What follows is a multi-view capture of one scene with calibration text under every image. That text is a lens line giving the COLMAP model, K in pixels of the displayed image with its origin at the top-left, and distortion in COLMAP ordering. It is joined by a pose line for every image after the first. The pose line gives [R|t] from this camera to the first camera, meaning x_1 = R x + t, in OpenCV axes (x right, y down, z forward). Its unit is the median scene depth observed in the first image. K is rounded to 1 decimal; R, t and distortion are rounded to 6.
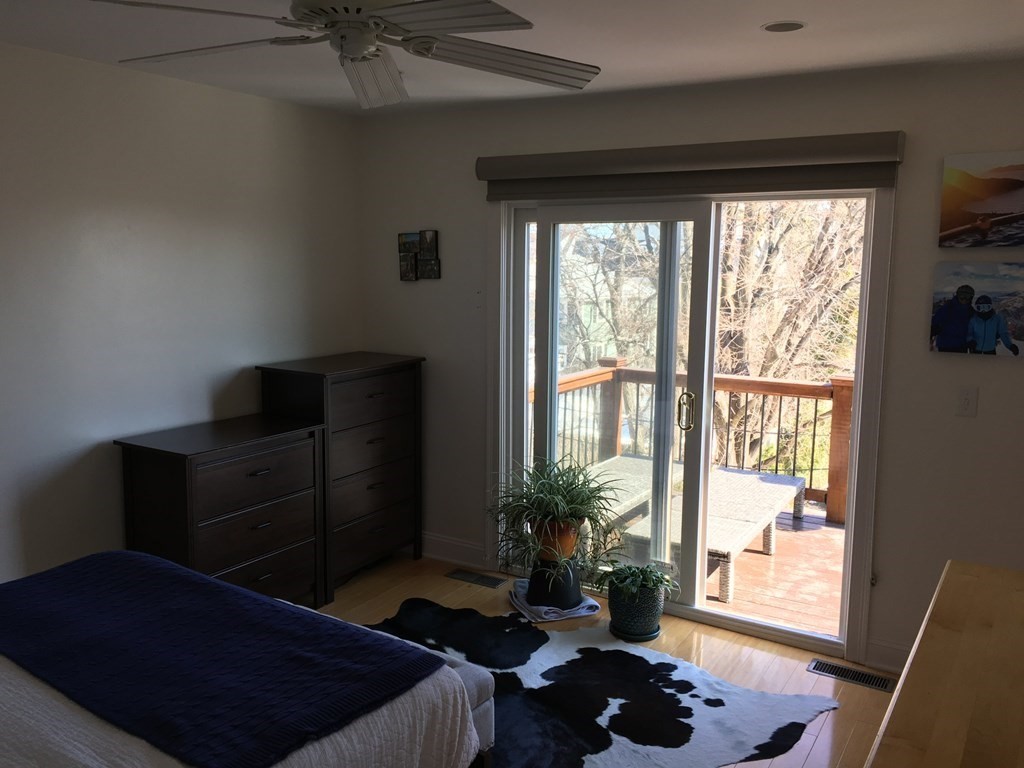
lens RADIAL K [[868.3, 0, 511.7], [0, 868.3, 389.6], [0, 0, 1]] dist [0.064712, -0.092751]
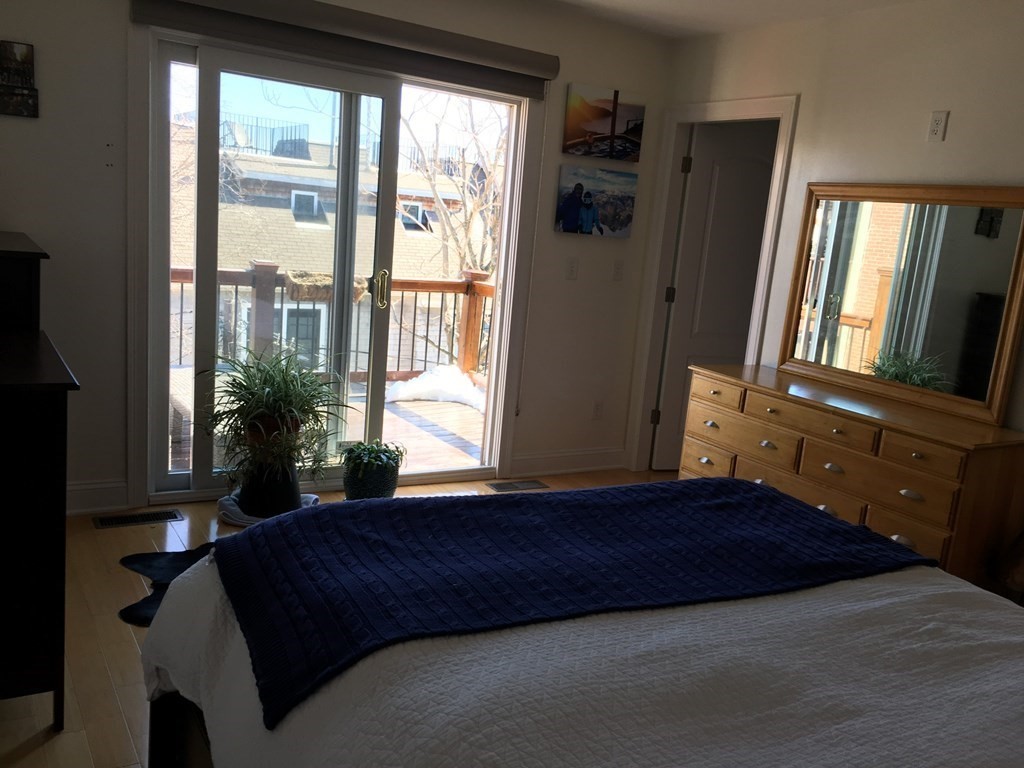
lens RADIAL K [[868.3, 0, 511.7], [0, 868.3, 389.6], [0, 0, 1]] dist [0.064712, -0.092751]
pose [[0.435757, -0.142570, 0.888701, -0.786432], [0.043503, 0.989557, 0.137419, 0.009522], [-0.899012, -0.021221, 0.437409, 0.481446]]
